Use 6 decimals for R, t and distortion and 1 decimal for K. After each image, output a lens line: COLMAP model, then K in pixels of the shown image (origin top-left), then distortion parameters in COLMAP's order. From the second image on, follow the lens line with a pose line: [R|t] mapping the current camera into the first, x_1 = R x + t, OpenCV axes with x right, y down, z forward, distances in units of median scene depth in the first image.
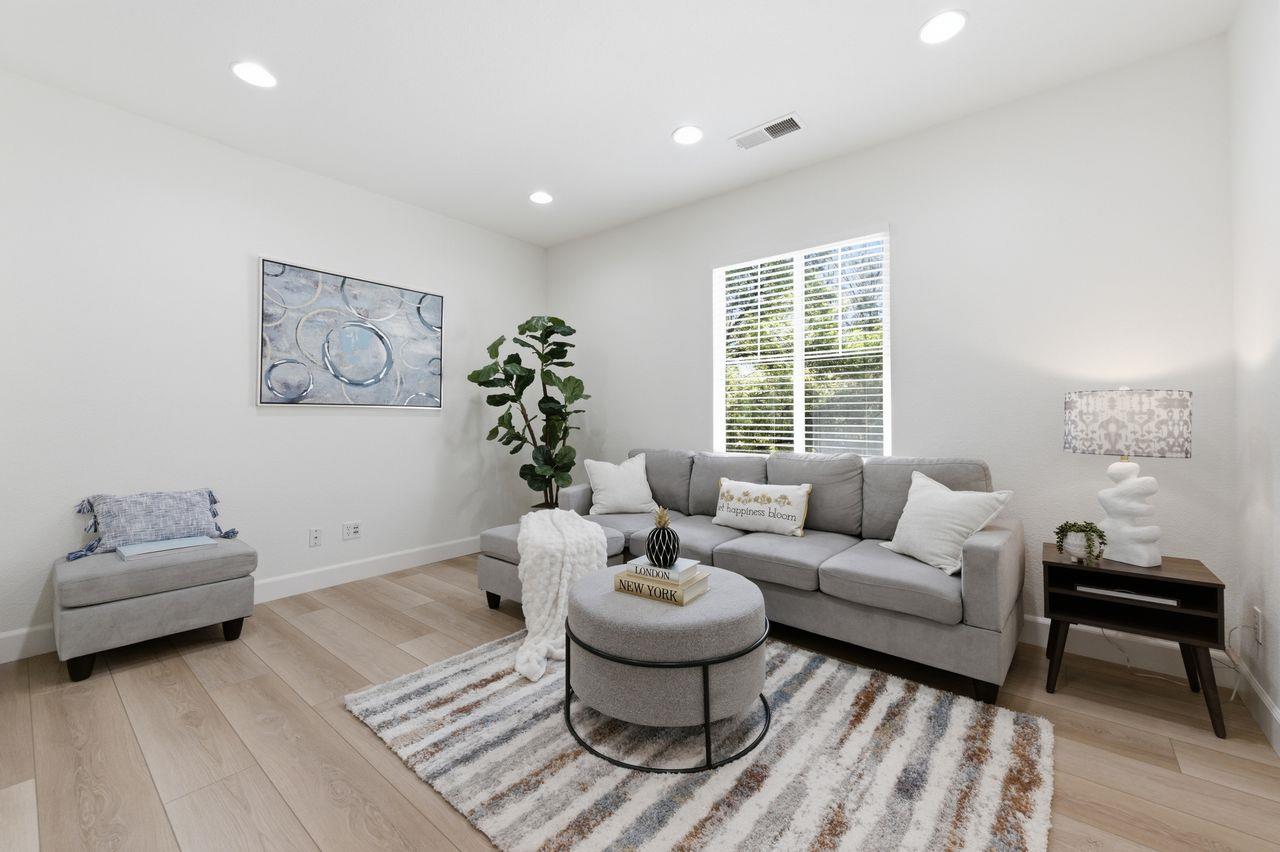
lens RADIAL K [[509.2, 0, 642.0], [0, 509.2, 420.1], [0, 0, 1]] dist [0.002569, -0.000204]
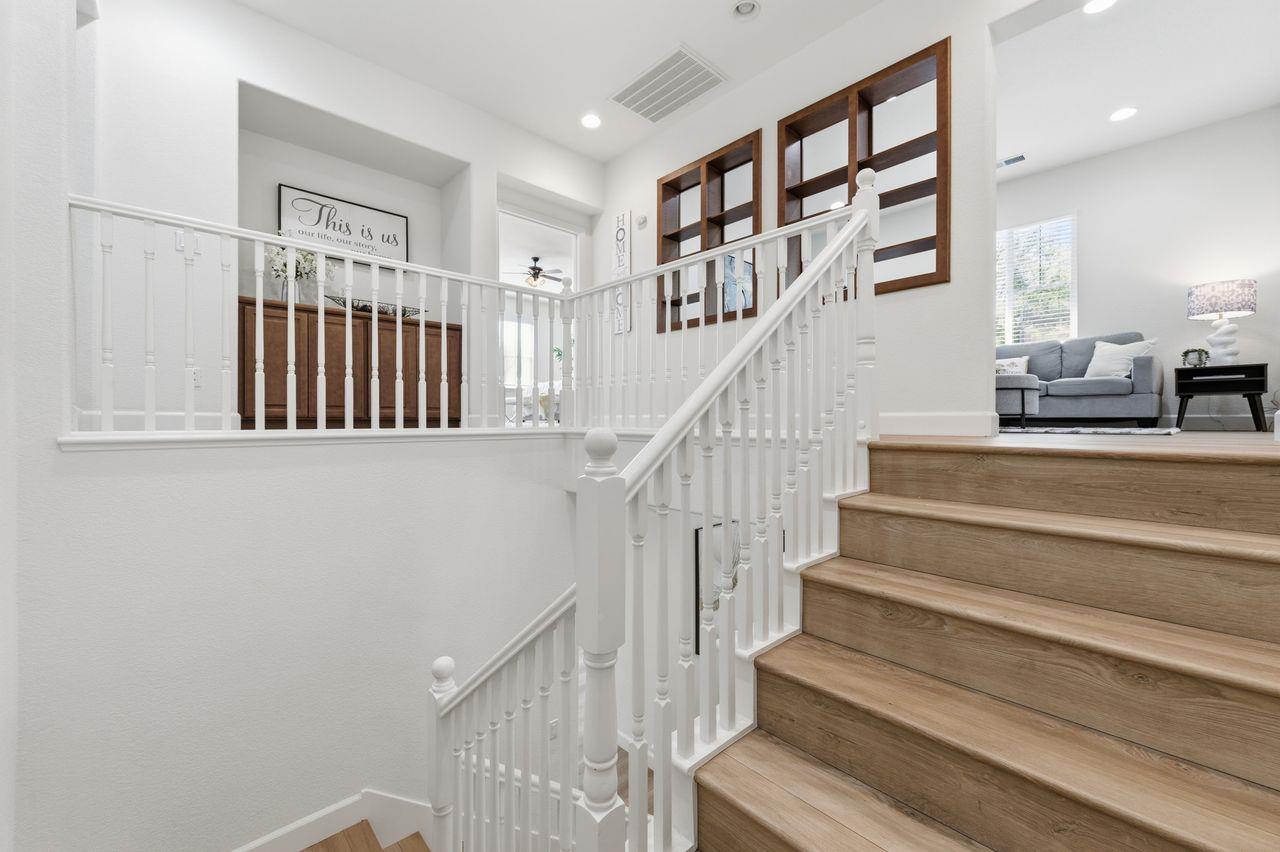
lens RADIAL K [[500.2, 0, 644.5], [0, 500.2, 426.9], [0, 0, 1]] dist [0.002389, 0.000019]
pose [[0.990849, 0.005241, -0.134874, -1.098159], [-0.003732, 0.999928, 0.011441, 0.508266], [0.134925, -0.010833, 0.990797, -1.344359]]
